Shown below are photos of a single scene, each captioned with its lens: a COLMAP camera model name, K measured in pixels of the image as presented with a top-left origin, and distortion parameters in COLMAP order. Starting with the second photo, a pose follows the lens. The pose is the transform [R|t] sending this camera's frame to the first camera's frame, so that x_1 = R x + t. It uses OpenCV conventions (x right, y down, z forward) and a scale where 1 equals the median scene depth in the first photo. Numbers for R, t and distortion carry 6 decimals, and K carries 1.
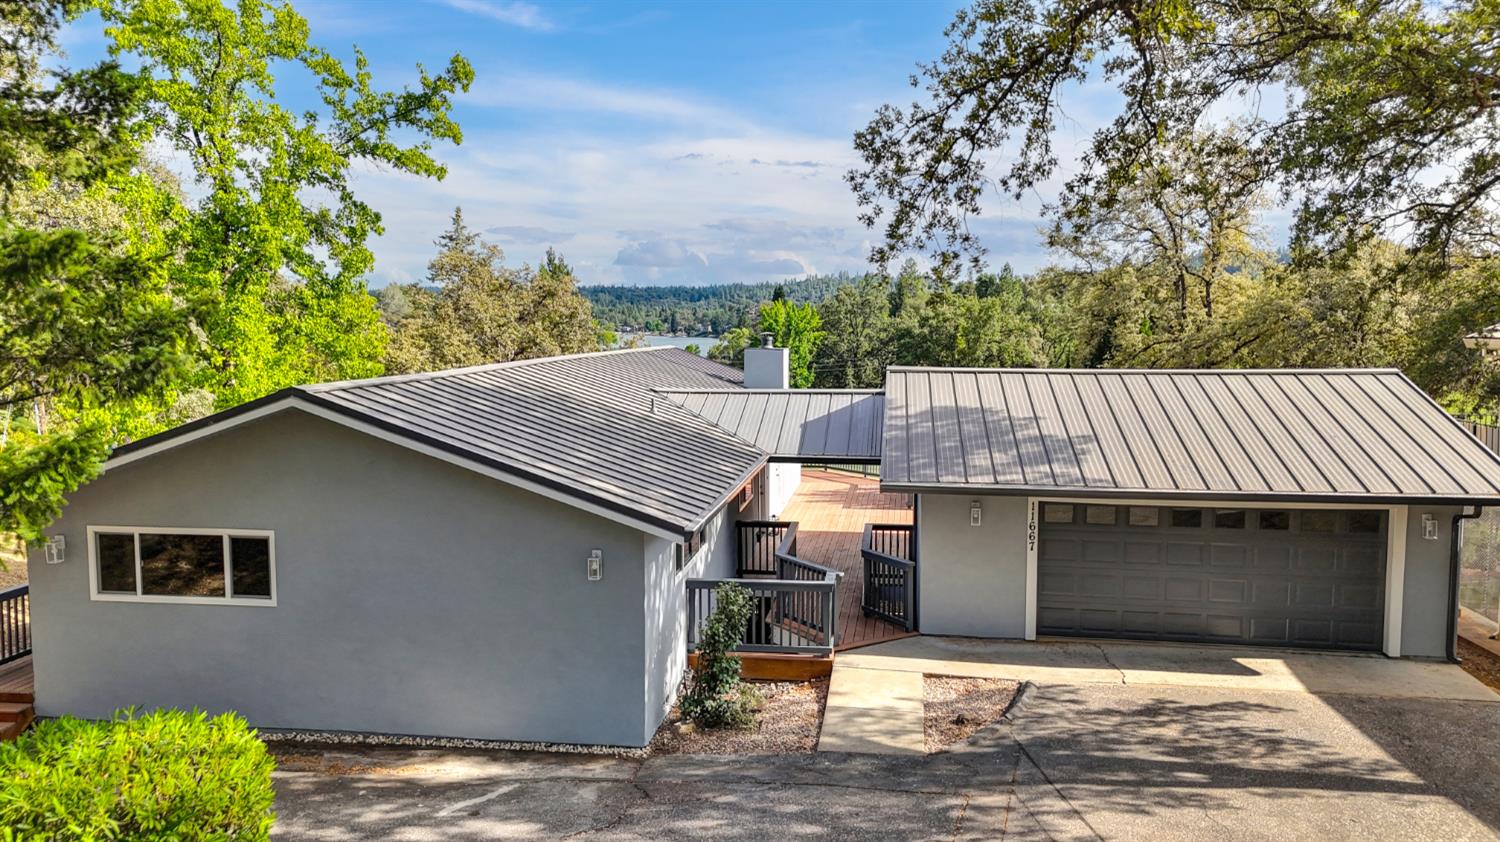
lens RADIAL K [[1100.7, 0, 750.0], [0, 1100.7, 421.0], [0, 0, 1]] dist [0.056525, -0.069810]
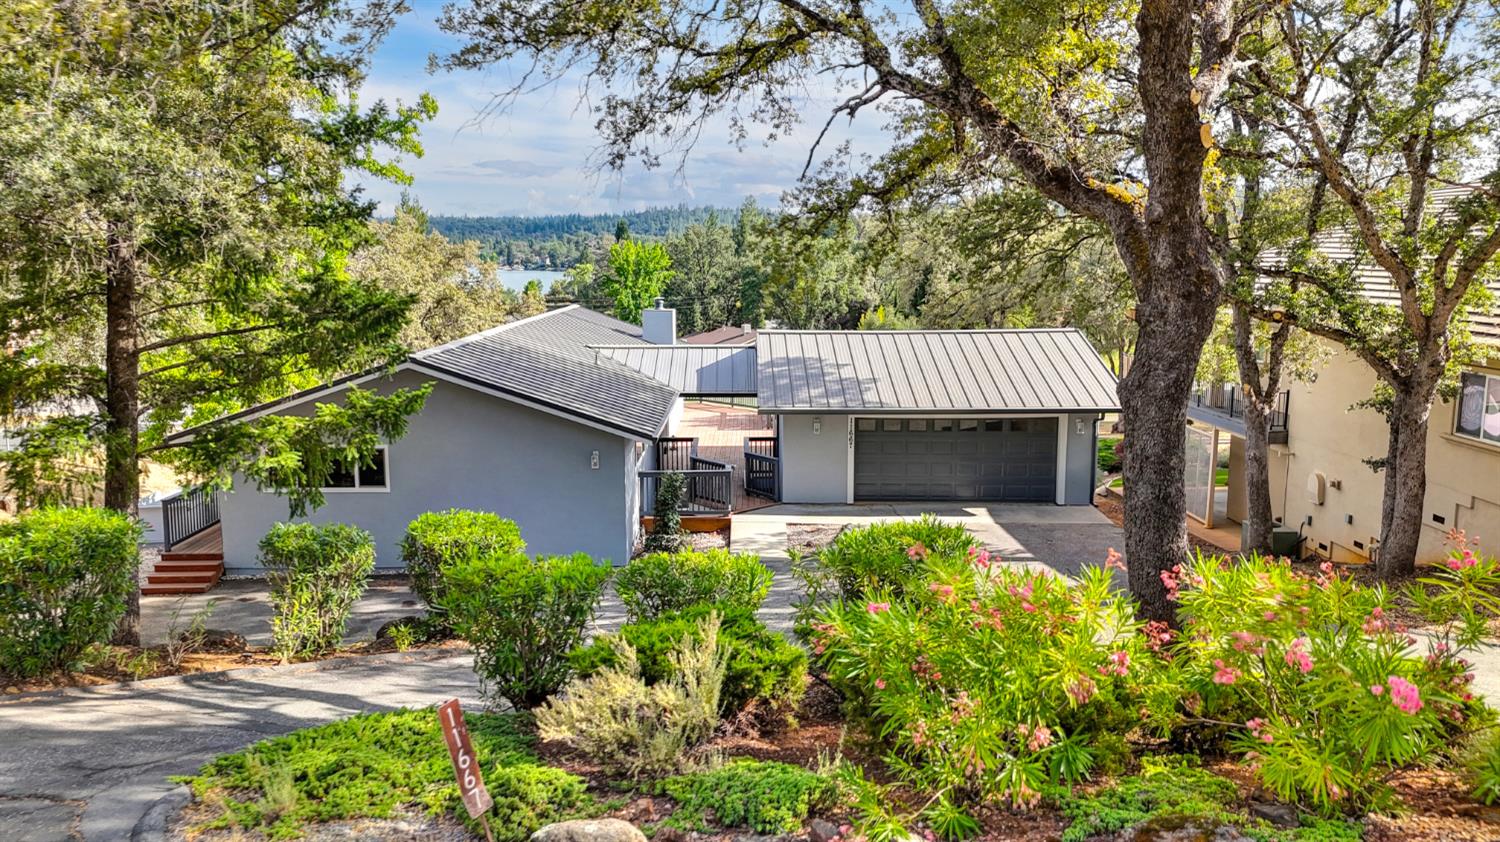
lens RADIAL K [[1100.7, 0, 750.0], [0, 1100.7, 421.0], [0, 0, 1]] dist [0.056525, -0.069810]
pose [[0.989829, -0.023365, 0.140329, -0.112278], [0.014911, 0.998027, 0.060996, -0.021733], [-0.141477, -0.058283, 0.988224, -0.550606]]
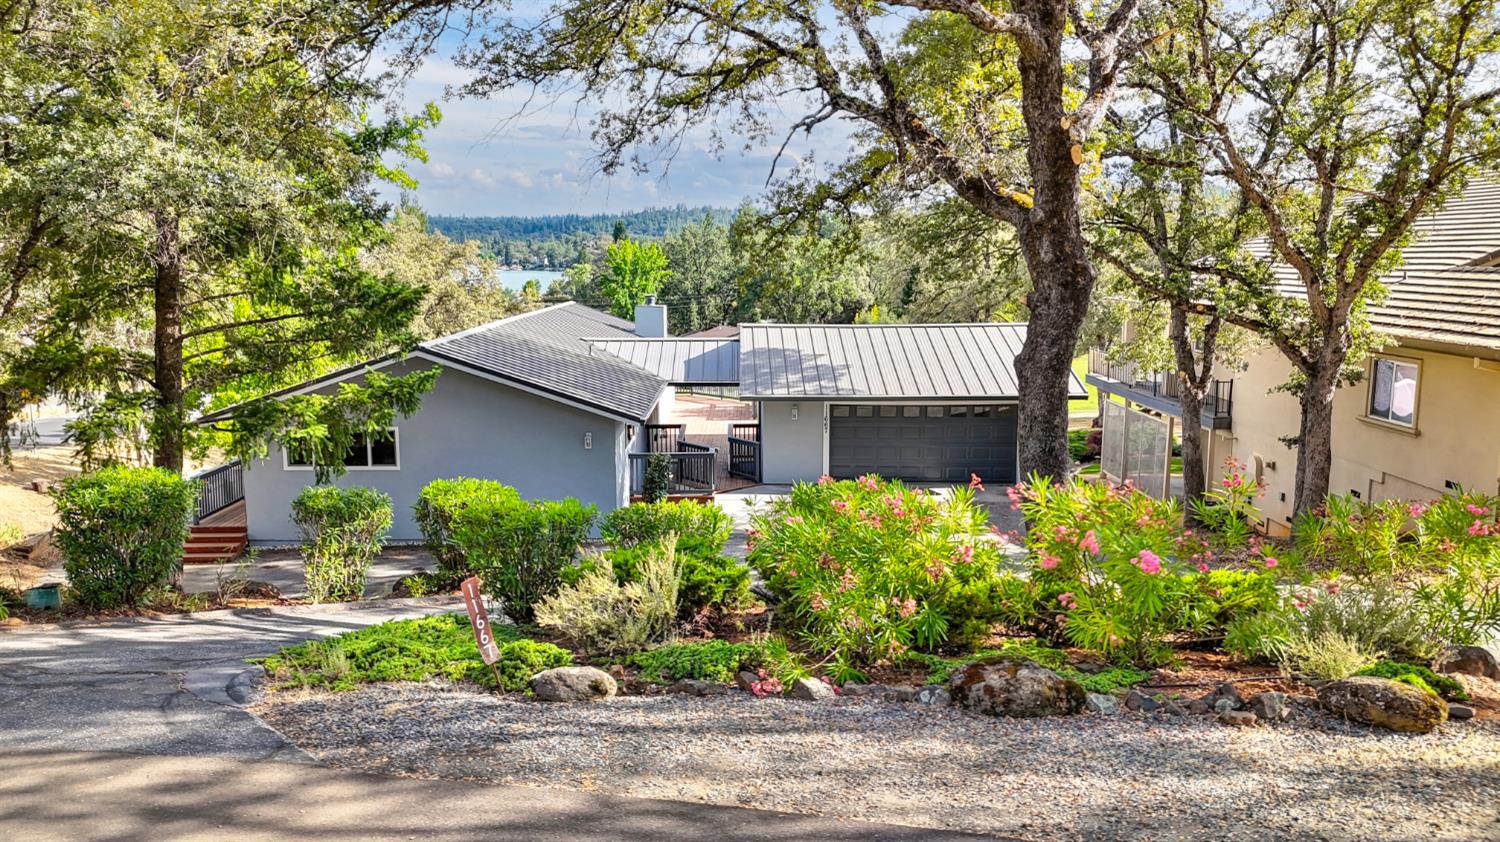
lens RADIAL K [[1098.8, 0, 750.0], [0, 1098.8, 421.0], [0, 0, 1]] dist [0.058315, -0.084214]
pose [[0.989565, -0.022890, 0.142256, -0.106299], [0.014303, 0.998030, 0.061095, -0.007938], [-0.143374, -0.058422, 0.987943, -0.674885]]
